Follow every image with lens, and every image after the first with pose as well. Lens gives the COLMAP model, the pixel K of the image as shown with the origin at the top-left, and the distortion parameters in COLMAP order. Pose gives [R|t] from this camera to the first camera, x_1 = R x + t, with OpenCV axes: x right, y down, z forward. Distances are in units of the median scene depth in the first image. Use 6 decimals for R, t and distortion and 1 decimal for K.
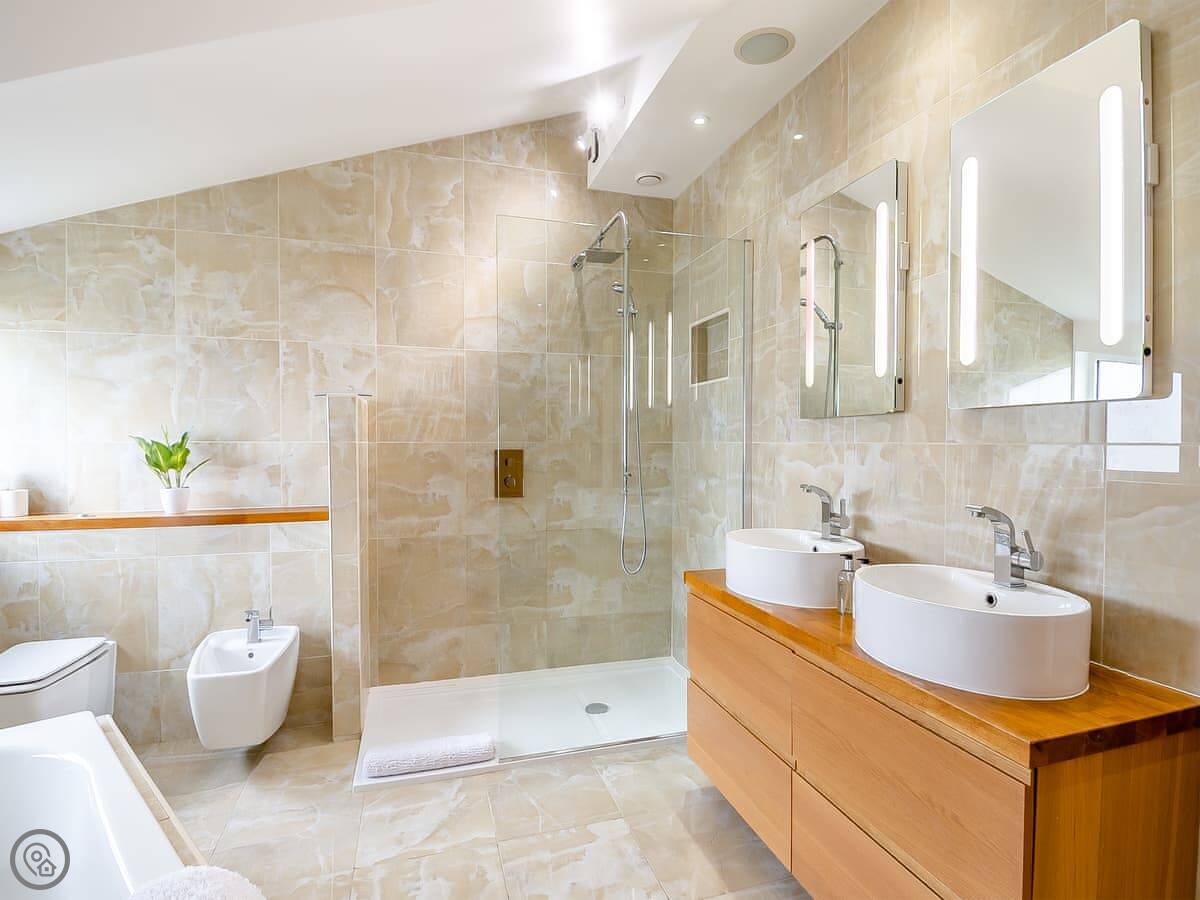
lens RADIAL K [[641.5, 0, 602.9], [0, 641.5, 460.4], [0, 0, 1]] dist [0.041538, -0.055015]
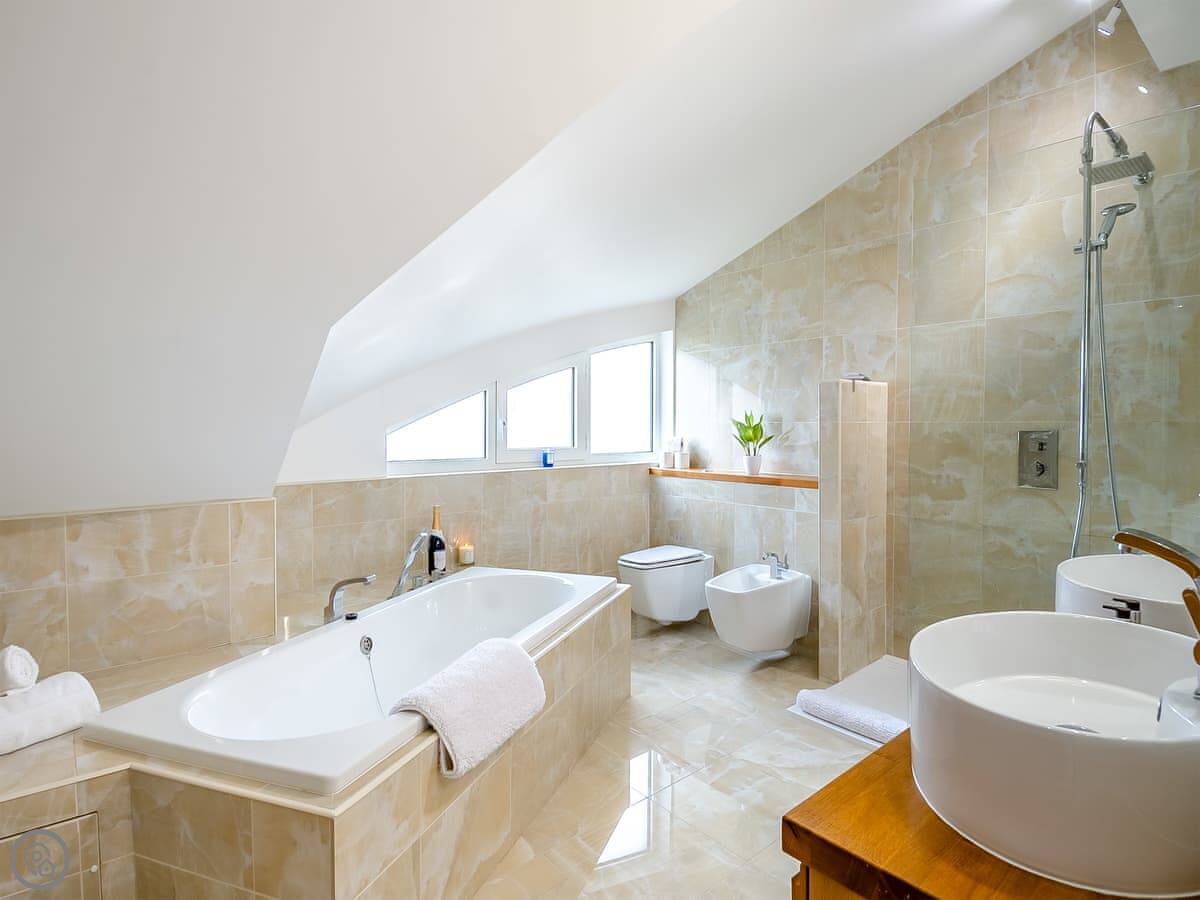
lens RADIAL K [[646.4, 0, 615.4], [0, 646.4, 442.3], [0, 0, 1]] dist [0.040942, -0.050823]
pose [[0.385818, 0.026509, -0.922194, 0.451087], [-0.024274, 0.999533, 0.018577, -0.004071], [0.922255, 0.015218, 0.386281, 0.179852]]
